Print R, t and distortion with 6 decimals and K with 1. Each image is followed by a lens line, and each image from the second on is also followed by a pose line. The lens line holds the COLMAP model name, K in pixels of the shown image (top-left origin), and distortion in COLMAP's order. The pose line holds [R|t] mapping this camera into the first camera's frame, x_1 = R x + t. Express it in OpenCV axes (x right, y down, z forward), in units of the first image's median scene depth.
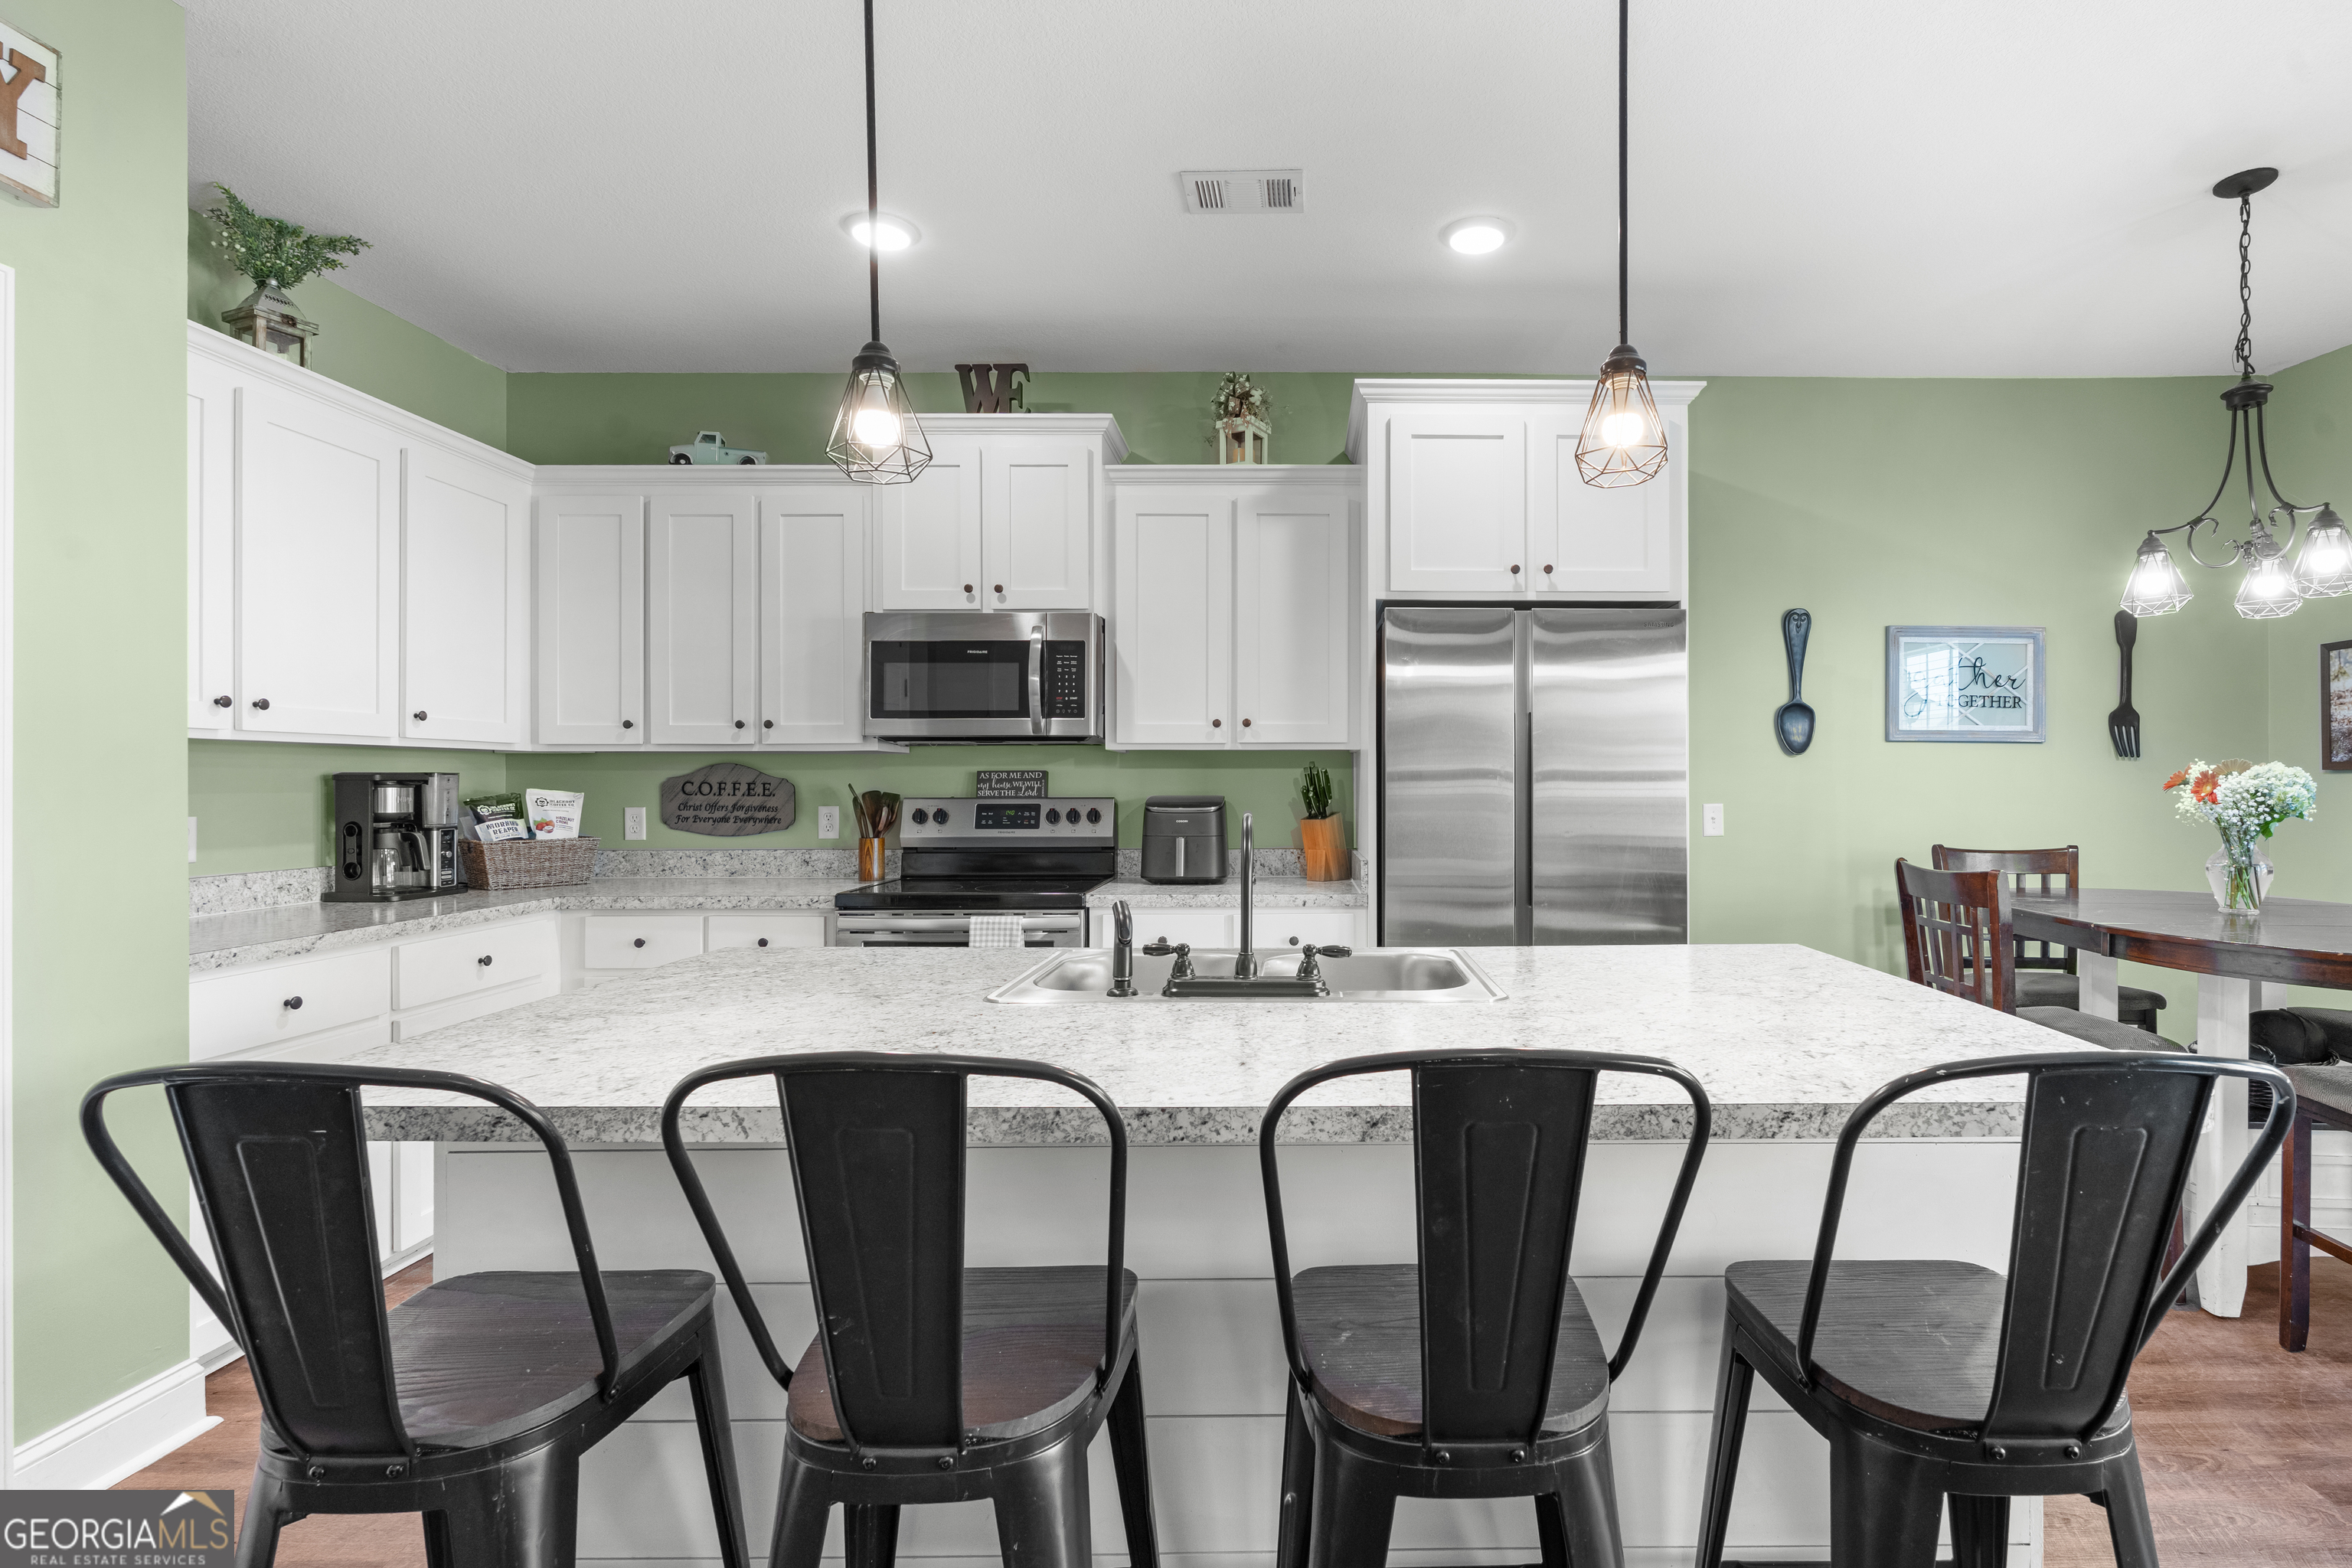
lens RADIAL K [[1099.2, 0, 1317.2], [0, 1099.2, 781.8], [0, 0, 1]] dist [-0.010081, 0.001104]
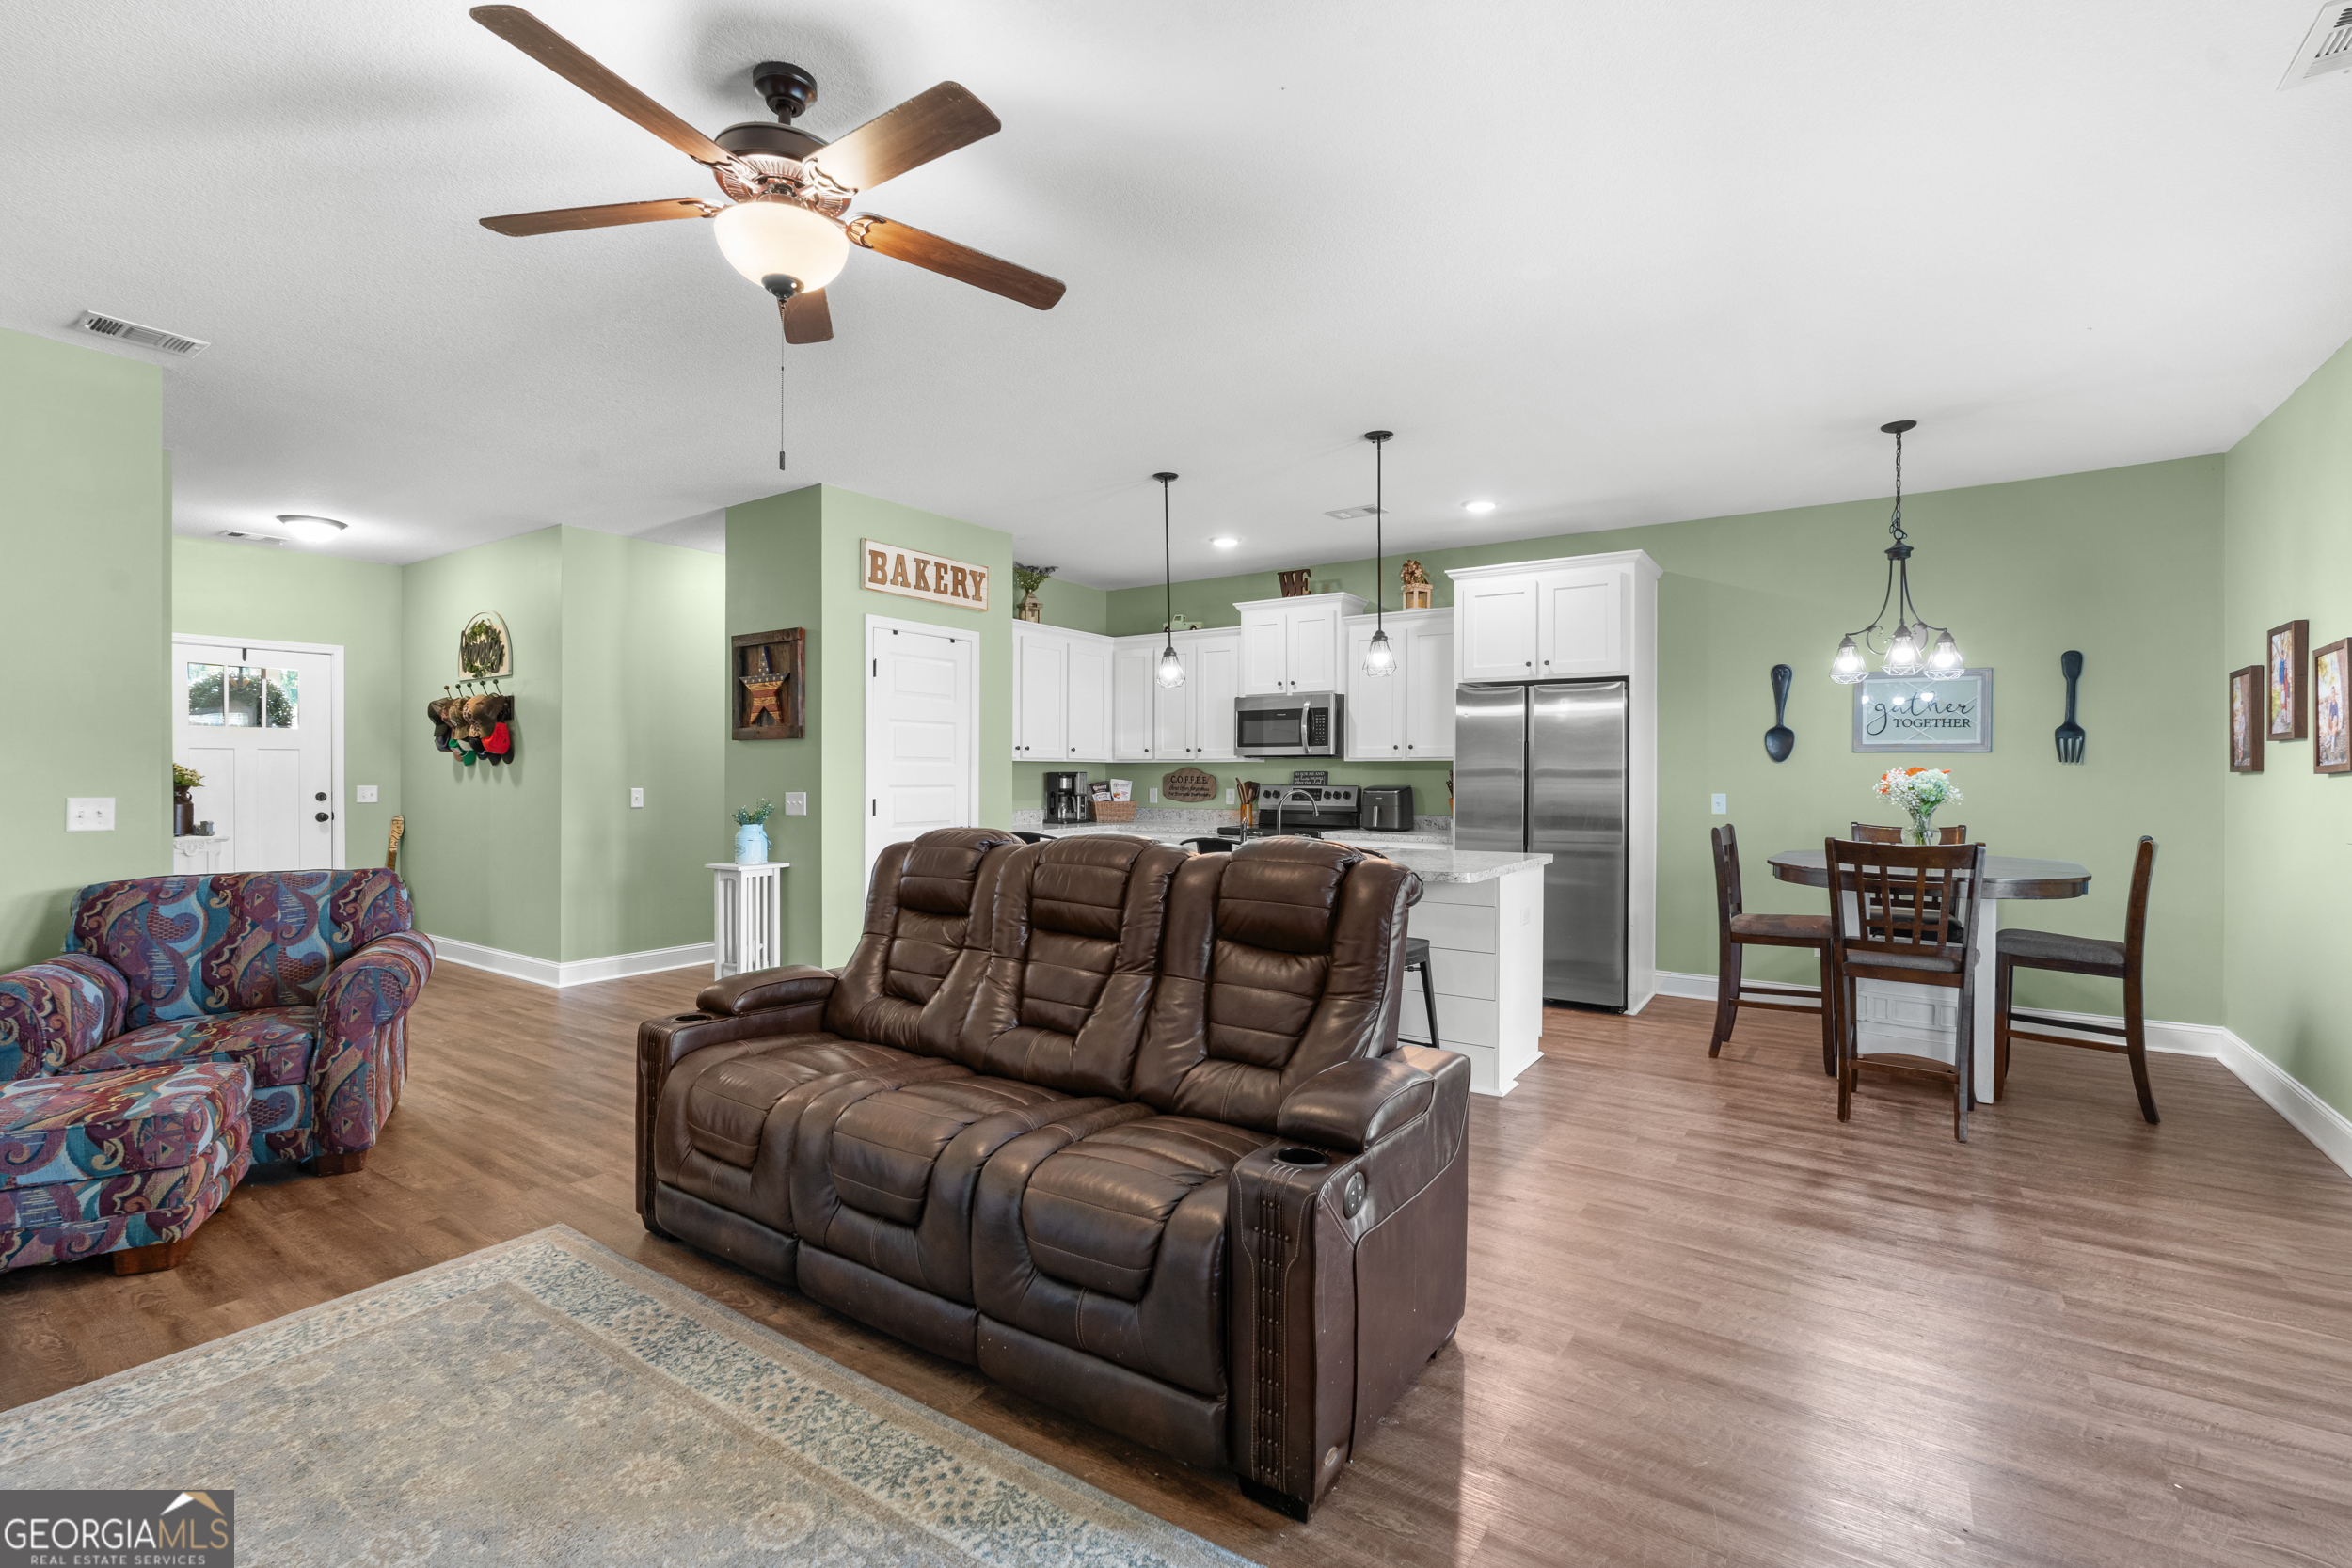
lens RADIAL K [[1063.3, 0, 1169.1], [0, 1063.3, 770.7], [0, 0, 1]] dist [-0.009018, 0.000378]
pose [[0.816688, 0.001592, -0.577077, 0.674581], [-0.004491, 0.999983, -0.003598, -0.003850], [0.577062, 0.005530, 0.816681, -0.762007]]
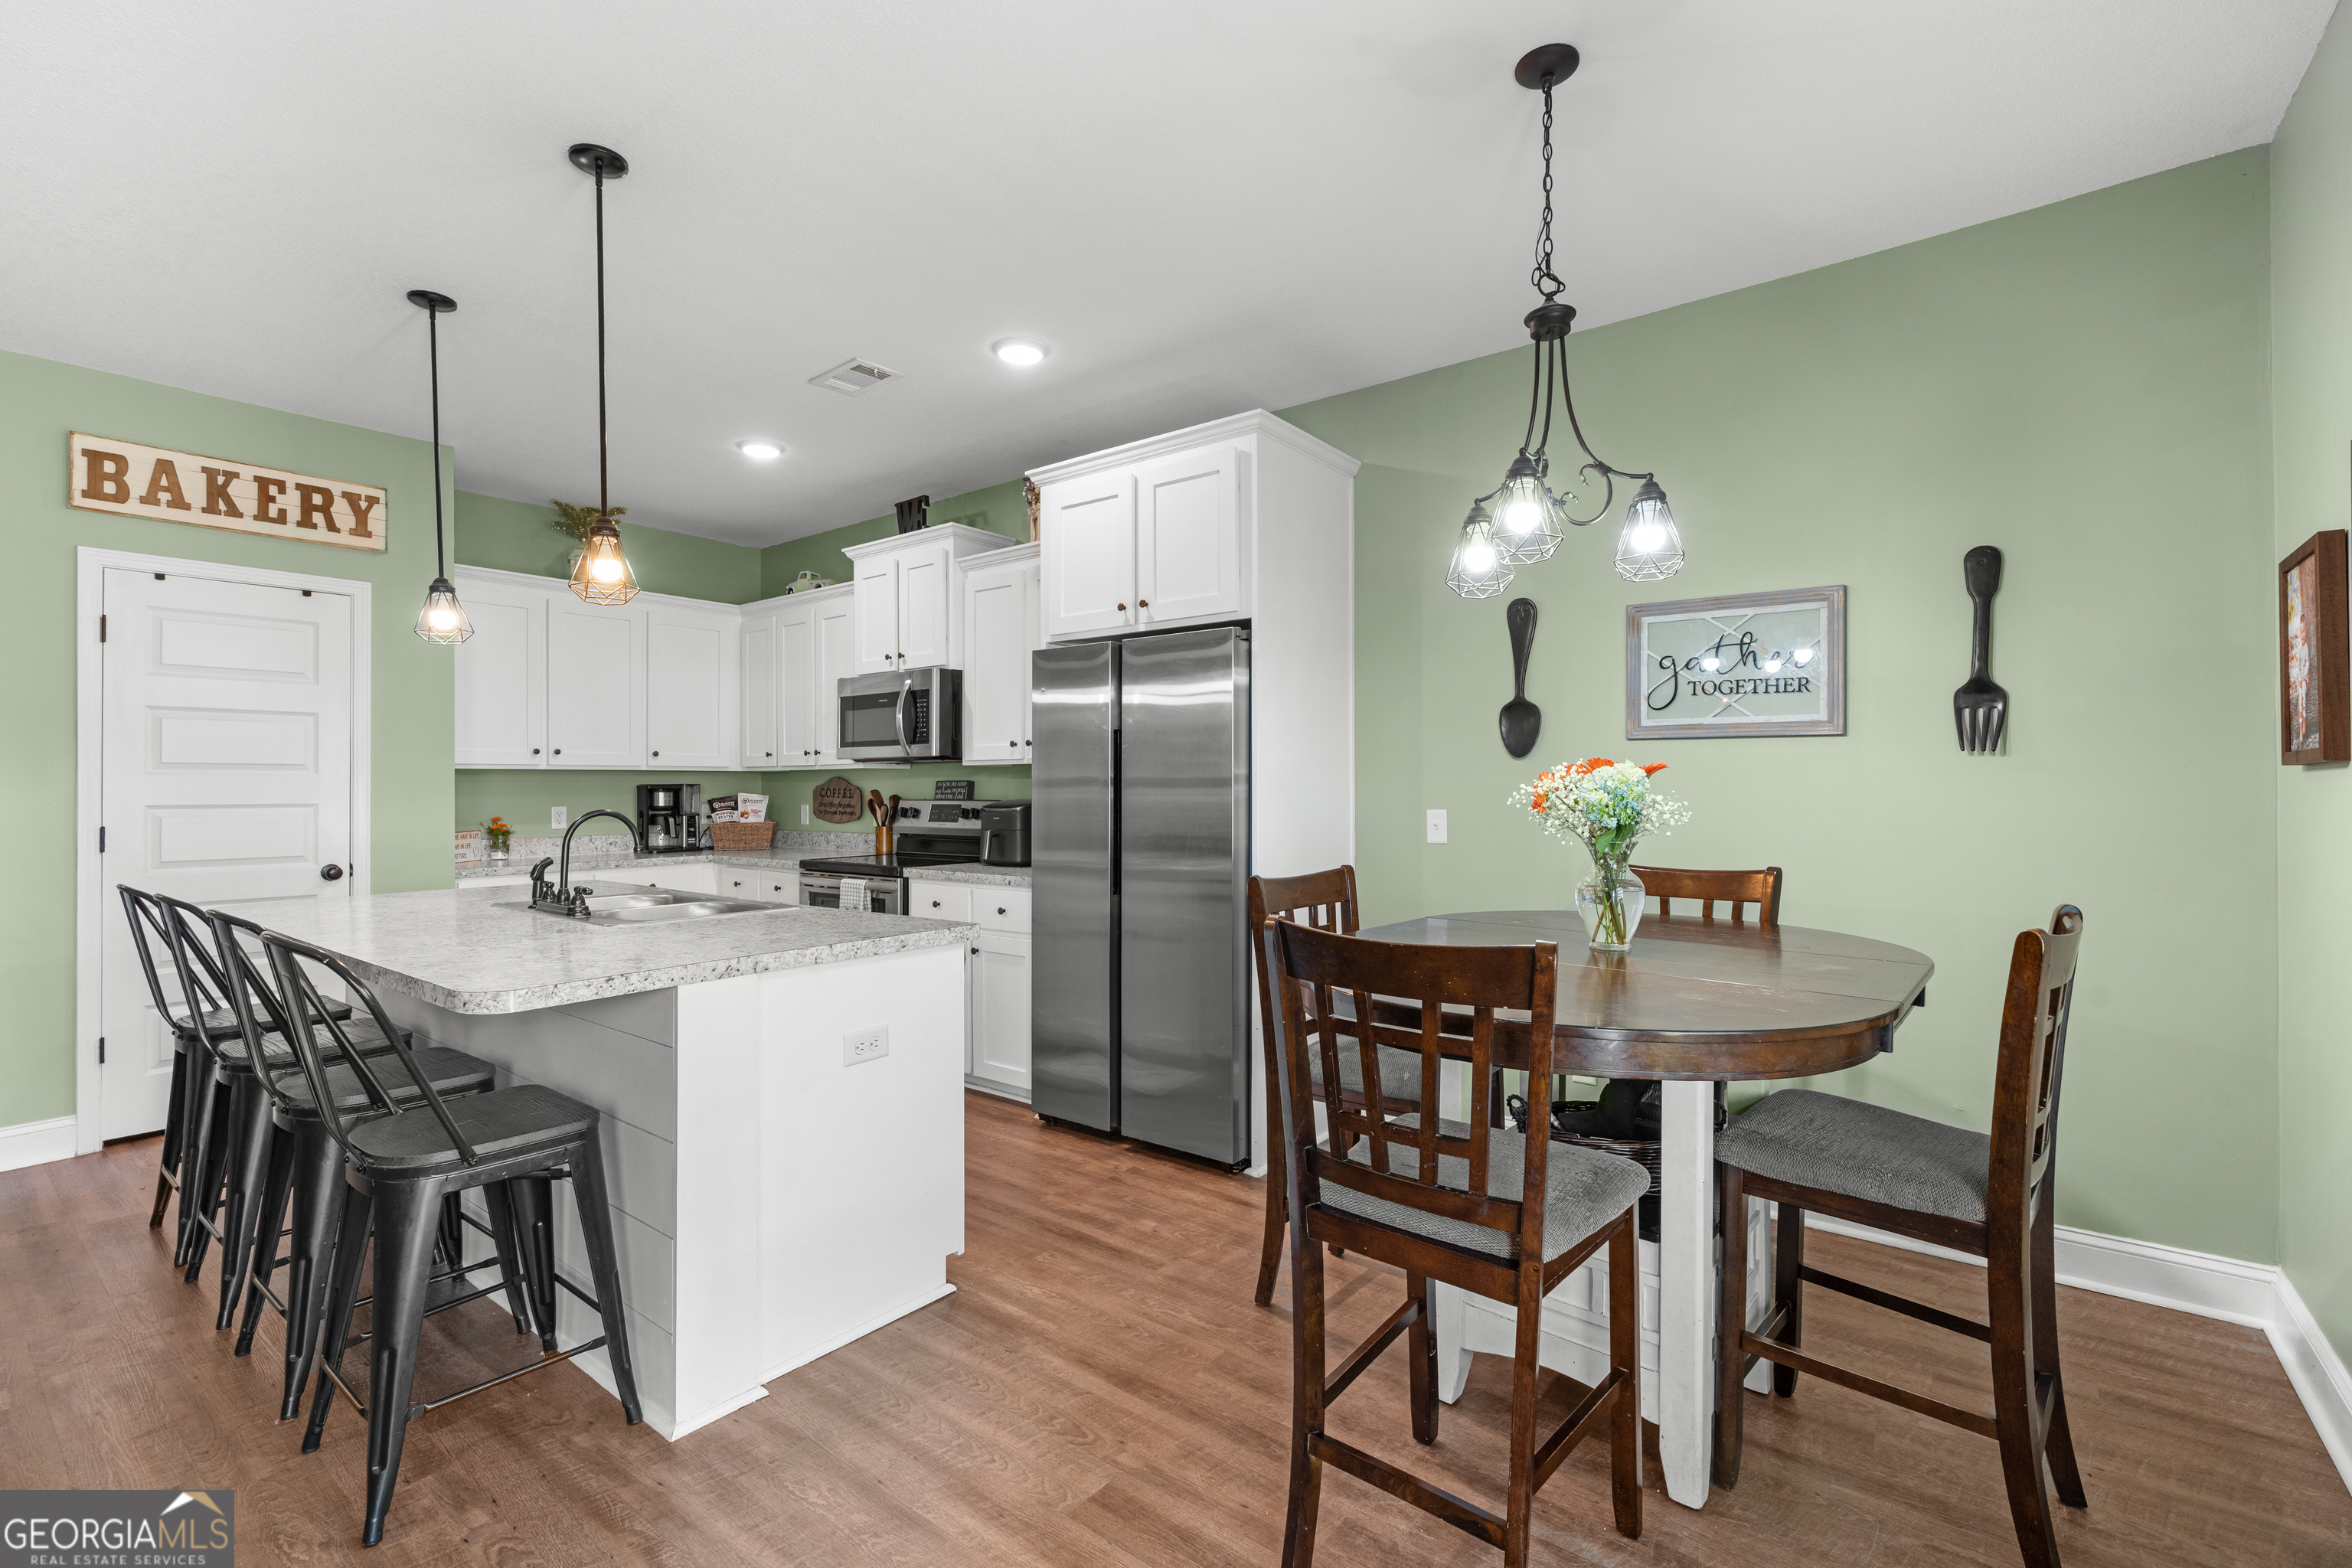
lens RADIAL K [[1044.1, 0, 1176.0], [0, 1044.1, 784.0], [0, 0, 1]] dist [-0.008362, 0.000129]
pose [[0.778376, -0.004311, -0.627784, 0.867667], [0.003387, 0.999991, -0.002667, -0.001284], [0.627789, -0.000050, 0.778383, 0.157892]]
